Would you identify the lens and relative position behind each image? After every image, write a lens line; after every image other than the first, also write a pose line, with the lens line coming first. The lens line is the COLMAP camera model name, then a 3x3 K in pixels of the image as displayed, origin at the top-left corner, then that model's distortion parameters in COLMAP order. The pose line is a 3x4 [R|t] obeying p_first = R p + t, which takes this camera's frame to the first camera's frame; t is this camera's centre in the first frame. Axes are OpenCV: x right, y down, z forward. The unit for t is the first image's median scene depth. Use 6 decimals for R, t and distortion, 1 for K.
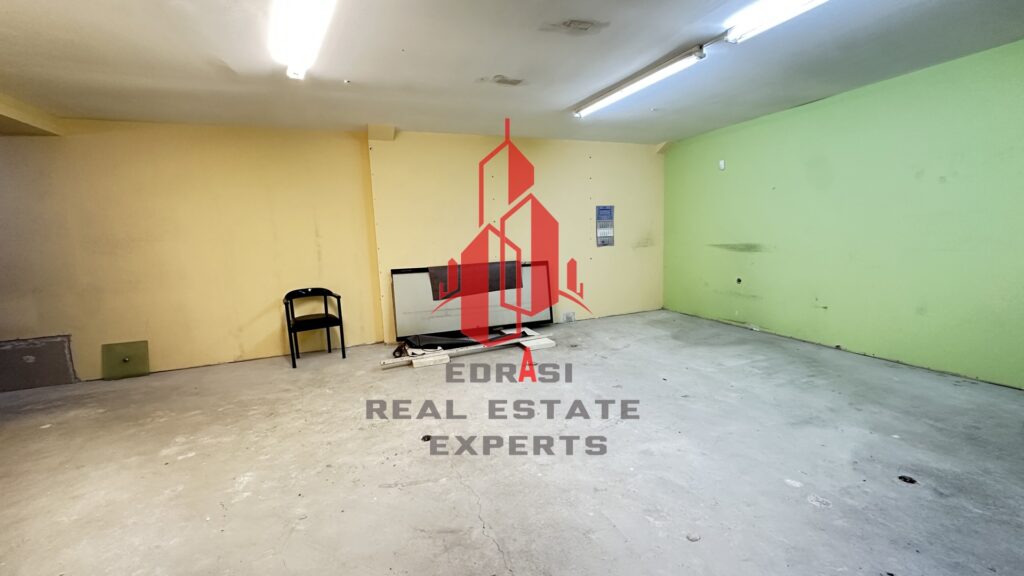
lens RADIAL K [[410.8, 0, 511.8], [0, 410.8, 283.8], [0, 0, 1]] dist [-0.000974, -0.000249]
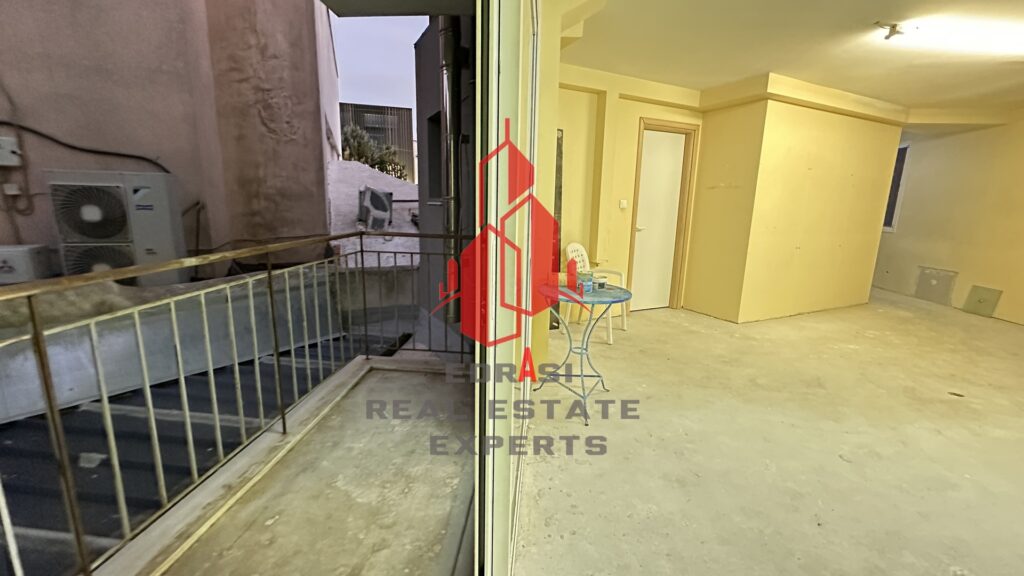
lens RADIAL K [[417.8, 0, 509.9], [0, 417.8, 283.0], [0, 0, 1]] dist [0.001151, -0.000015]
pose [[-0.457066, 0.196522, -0.867450, 0.823731], [-0.116393, 0.953682, 0.277387, -0.056082], [0.881784, 0.227749, -0.413022, 0.240967]]
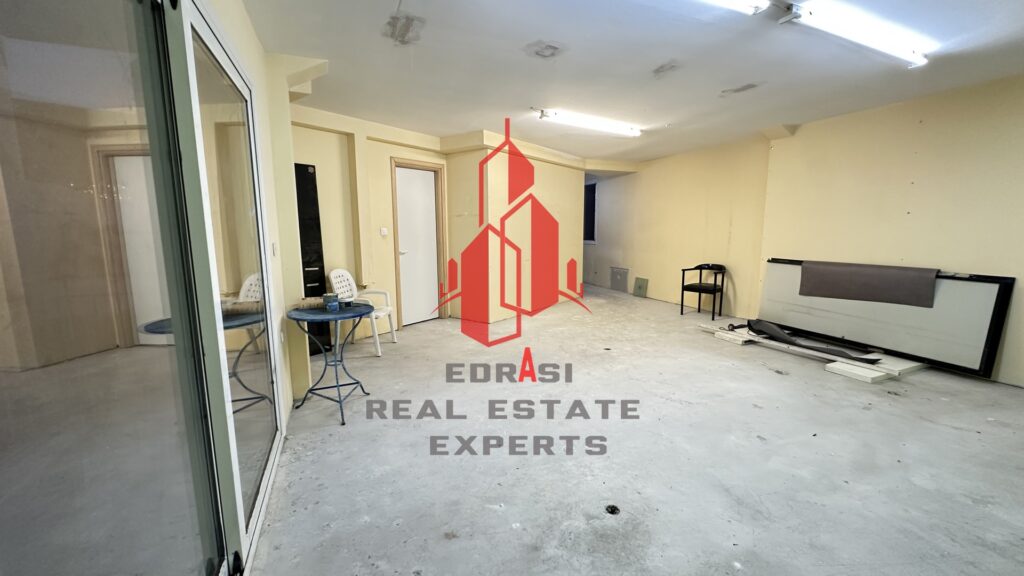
lens RADIAL K [[410.8, 0, 511.8], [0, 410.8, 283.8], [0, 0, 1]] dist [-0.000974, -0.000249]
pose [[0.013282, 0.176008, -0.984299, 0.912194], [-0.121978, 0.977319, 0.173114, -0.085536], [0.992444, 0.117763, 0.034449, 0.340647]]
